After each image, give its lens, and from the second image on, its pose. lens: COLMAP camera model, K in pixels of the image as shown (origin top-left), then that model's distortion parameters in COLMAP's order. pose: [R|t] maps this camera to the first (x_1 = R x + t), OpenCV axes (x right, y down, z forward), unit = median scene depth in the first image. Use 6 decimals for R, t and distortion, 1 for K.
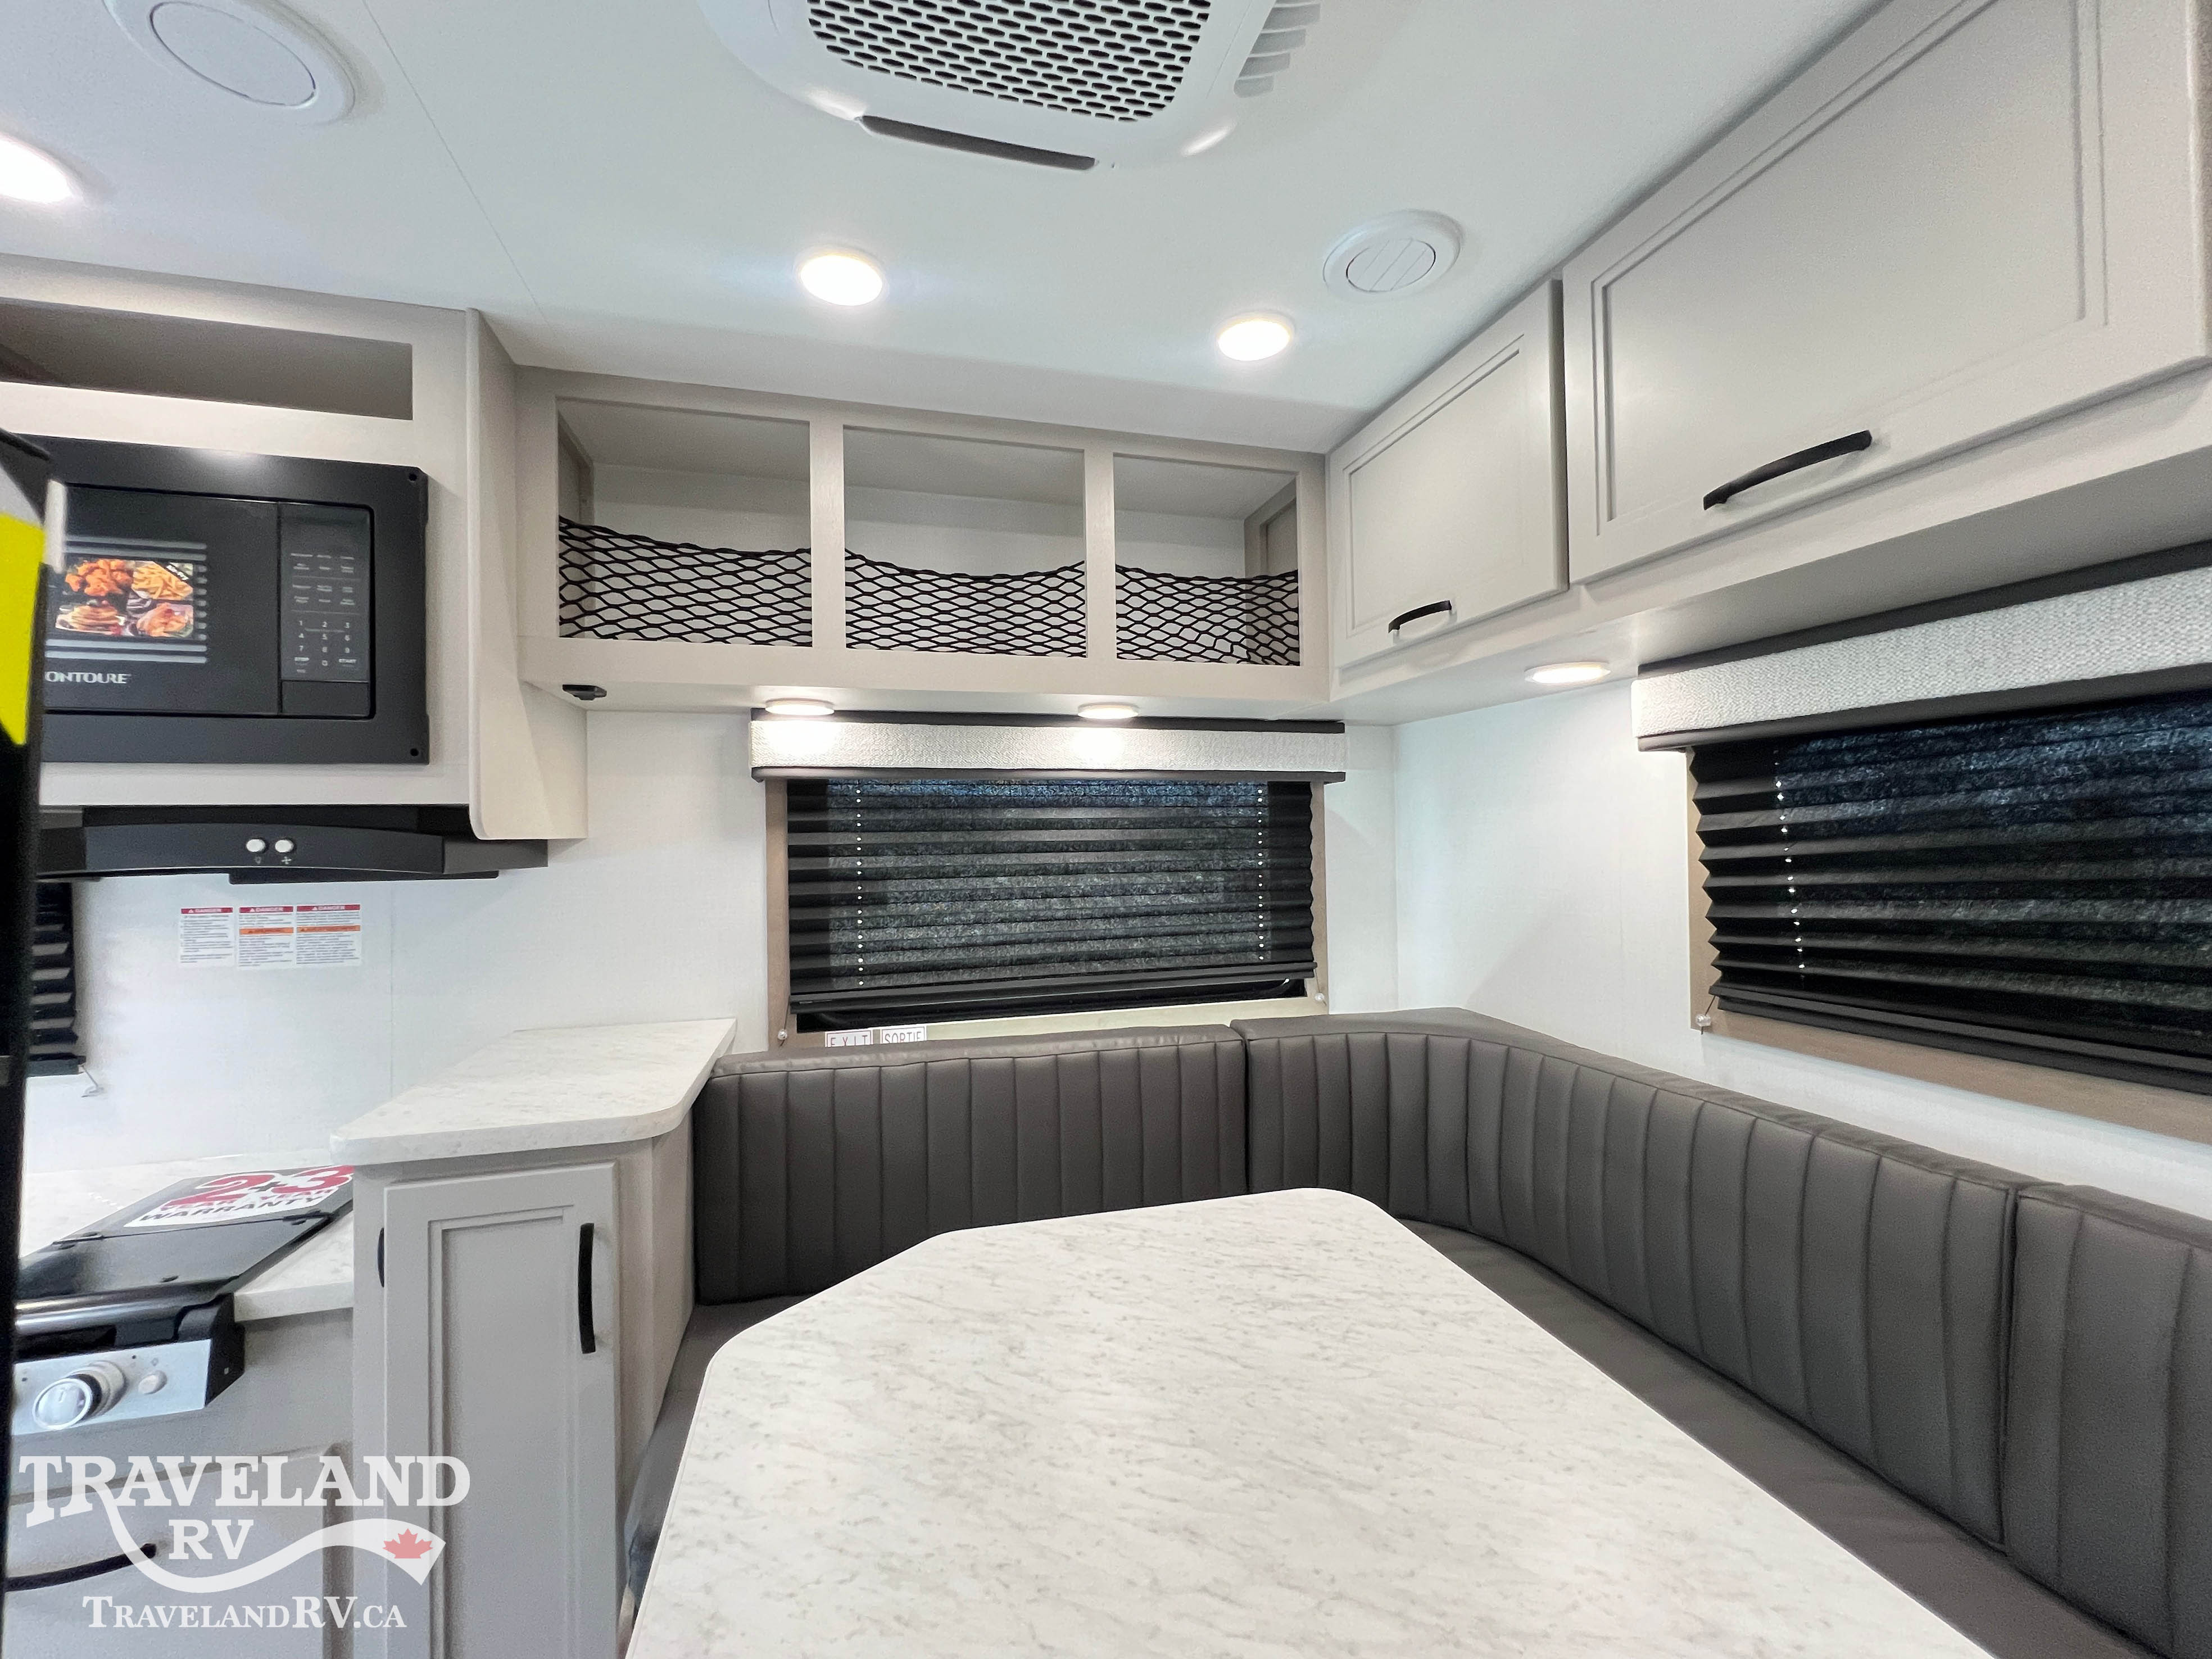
lens RADIAL K [[890.0, 0, 1106.2], [0, 890.0, 828.2], [0, 0, 1]] dist [-0.001122, 0.000111]
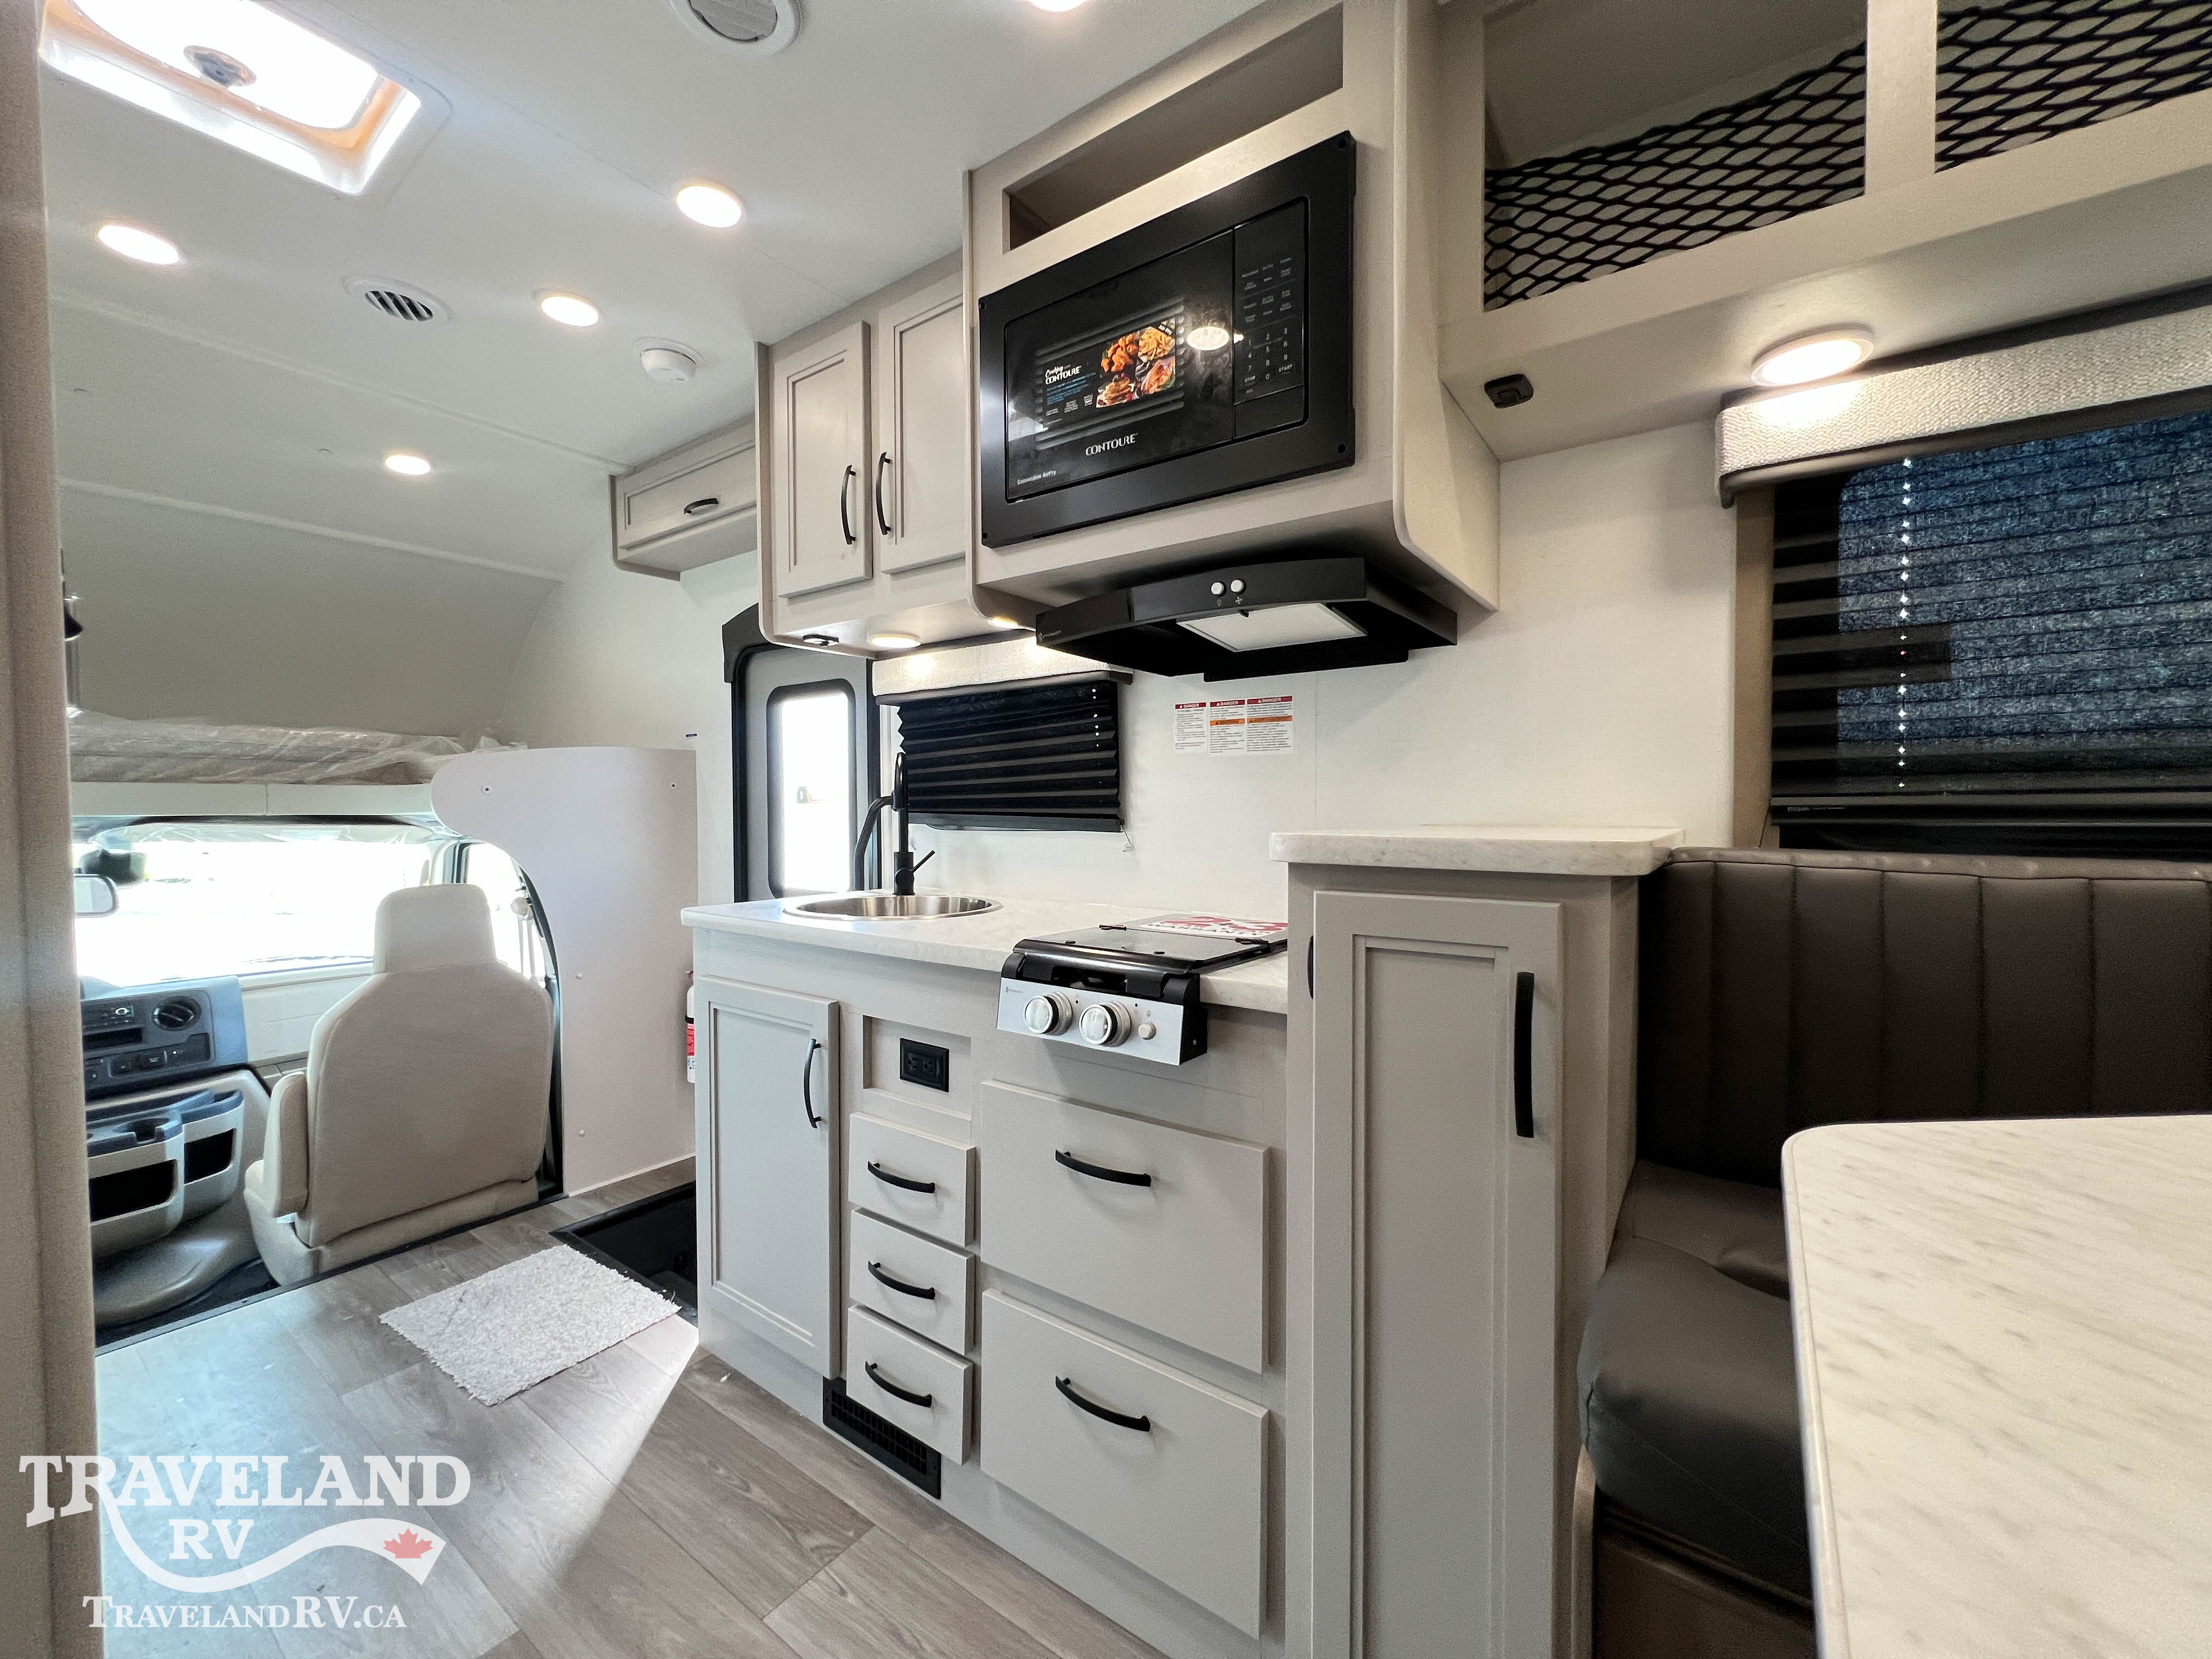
lens RADIAL K [[890.0, 0, 1106.2], [0, 890.0, 828.2], [0, 0, 1]] dist [-0.001122, 0.000111]
pose [[0.622685, 0.039202, -0.781490, -0.171120], [0.005789, 0.998486, 0.054700, 0.220838], [0.782451, -0.038585, 0.621516, 0.194816]]
